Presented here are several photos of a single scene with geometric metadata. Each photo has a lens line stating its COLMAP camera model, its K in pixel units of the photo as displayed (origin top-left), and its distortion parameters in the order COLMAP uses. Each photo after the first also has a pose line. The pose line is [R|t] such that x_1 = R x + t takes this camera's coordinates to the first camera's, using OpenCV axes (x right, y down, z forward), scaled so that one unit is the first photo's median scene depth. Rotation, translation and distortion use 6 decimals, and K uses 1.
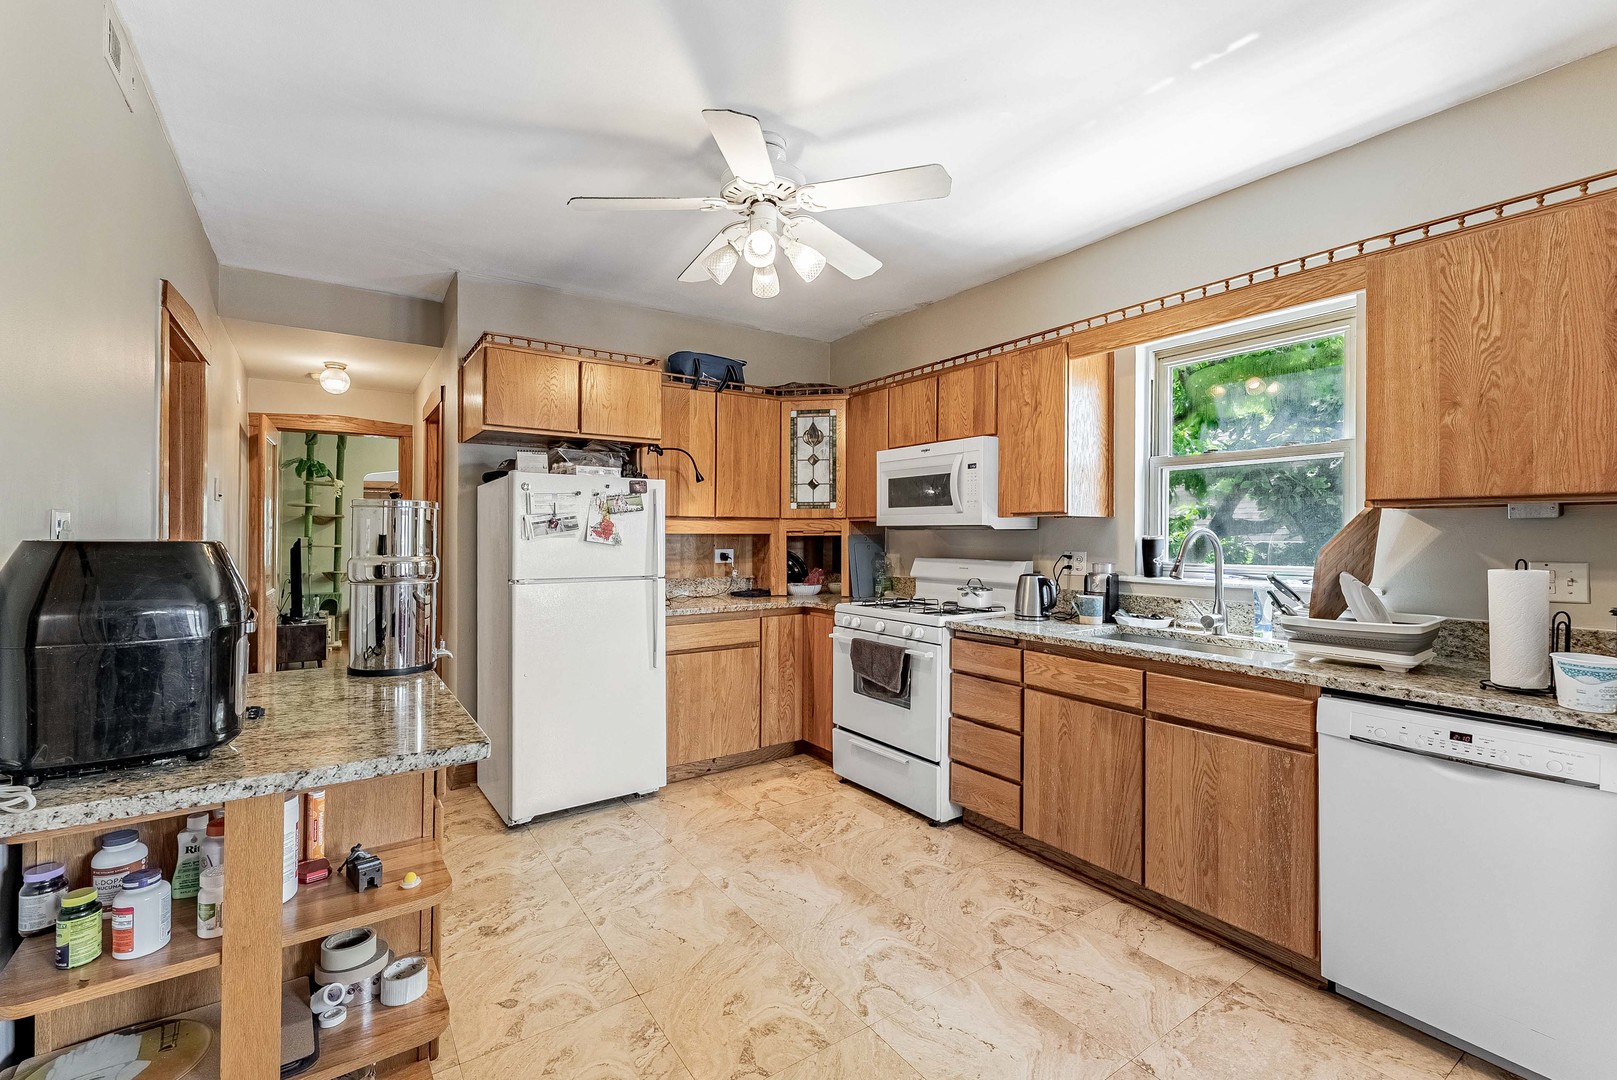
lens RADIAL K [[690.2, 0, 808.5], [0, 690.2, 540.0], [0, 0, 1]] dist [0.001082, 0.000063]
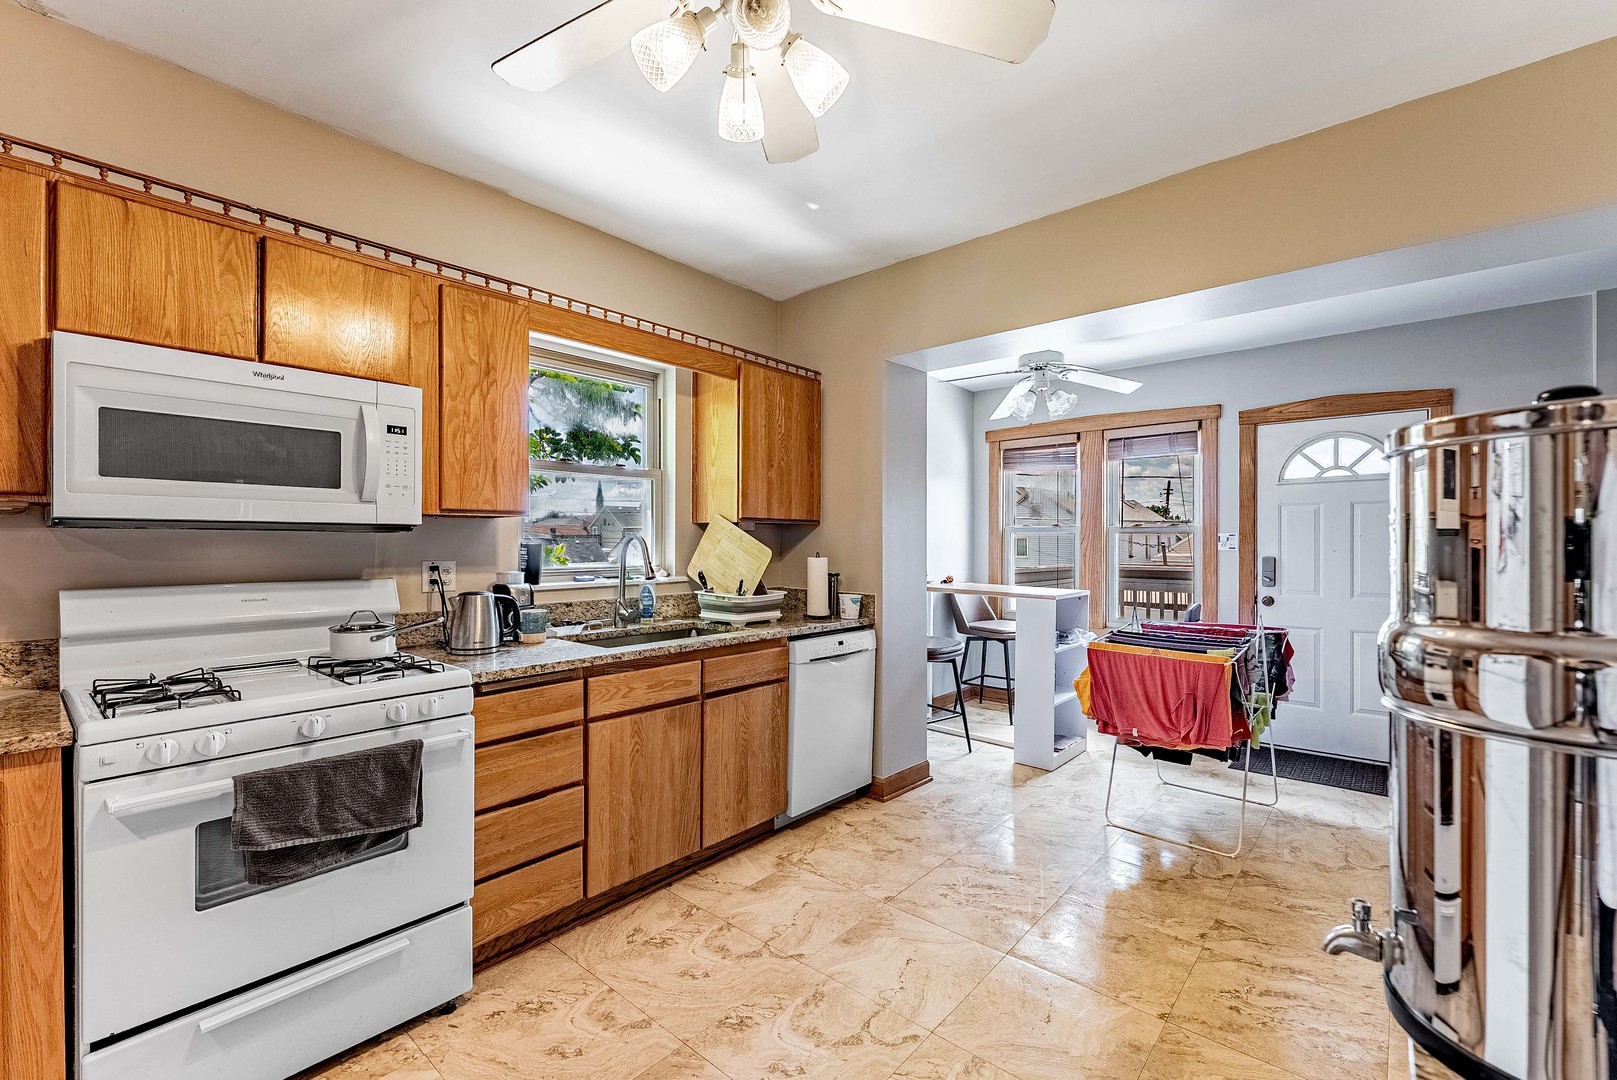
lens RADIAL K [[683.9, 0, 808.9], [0, 683.9, 546.0], [0, 0, 1]] dist [0.000658, 0.000134]
pose [[-0.246064, -0.012151, 0.969177, -0.450421], [0.003875, 0.999901, 0.013520, -0.008217], [-0.969246, 0.007082, -0.245993, 0.773281]]
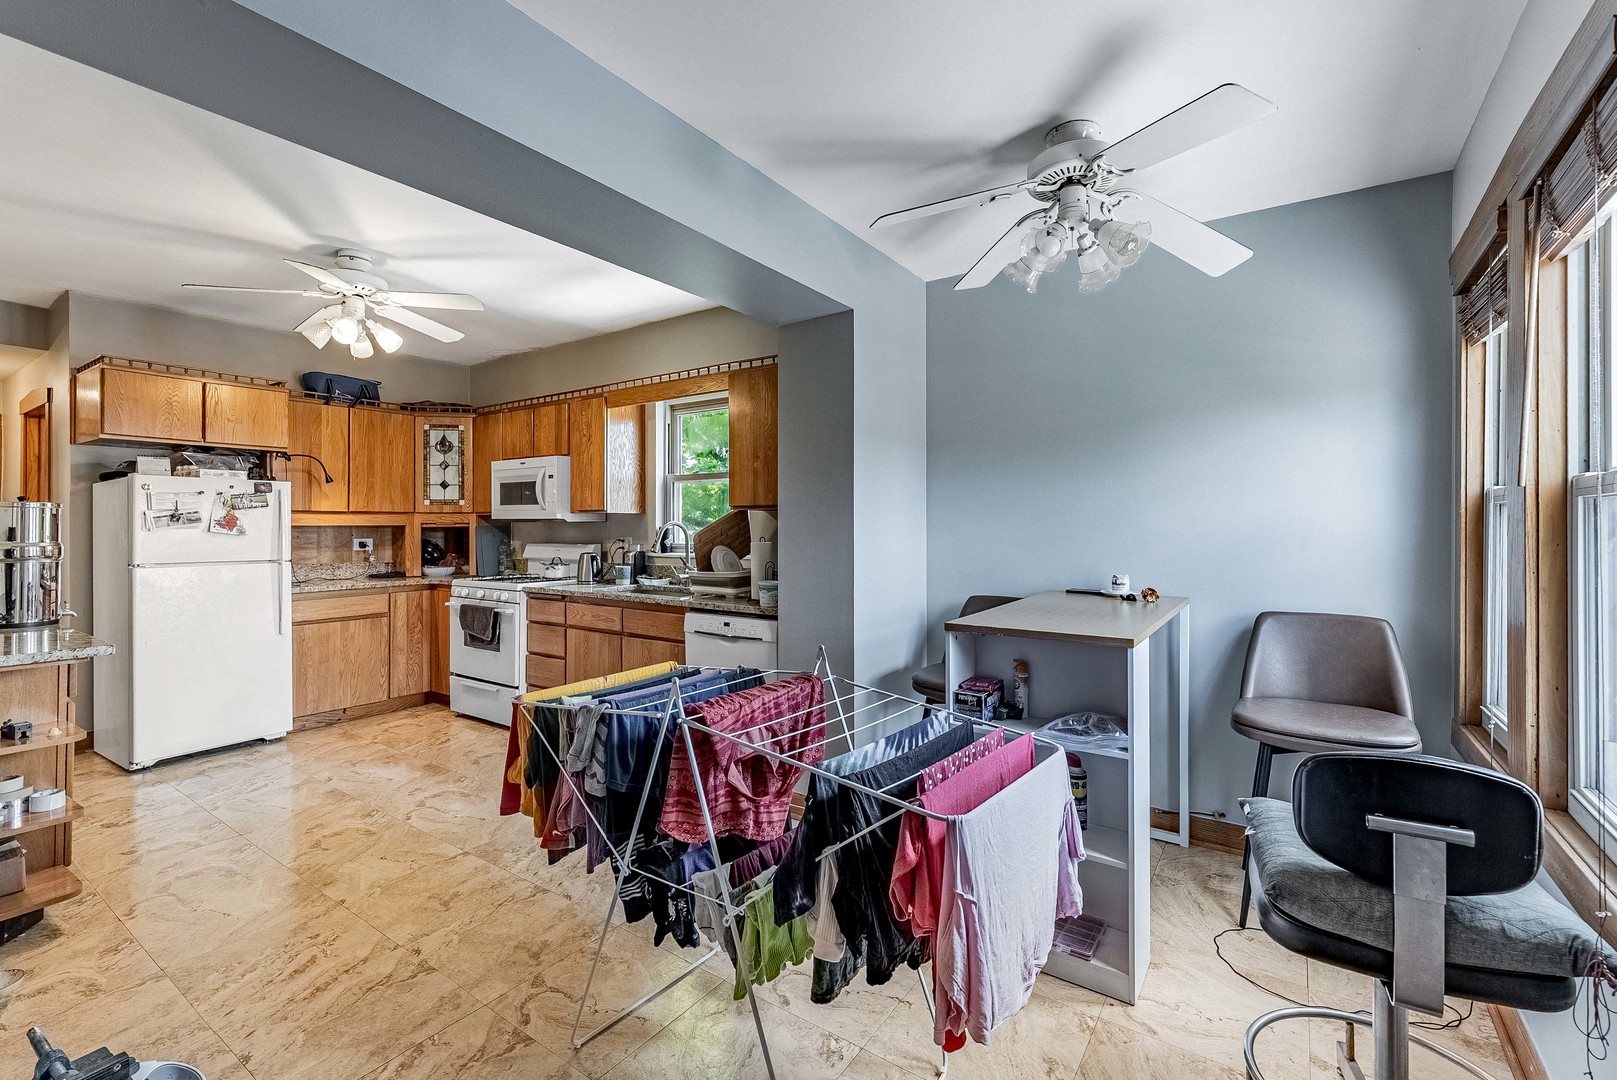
lens RADIAL K [[700.5, 0, 808.7], [0, 700.5, 528.6], [0, 0, 1]] dist [-0.001288, 0.000254]
pose [[0.935807, -0.004775, 0.352479, 0.219781], [0.006026, 0.999979, -0.002452, 0.004949], [-0.352460, 0.004418, 0.935816, -0.501505]]
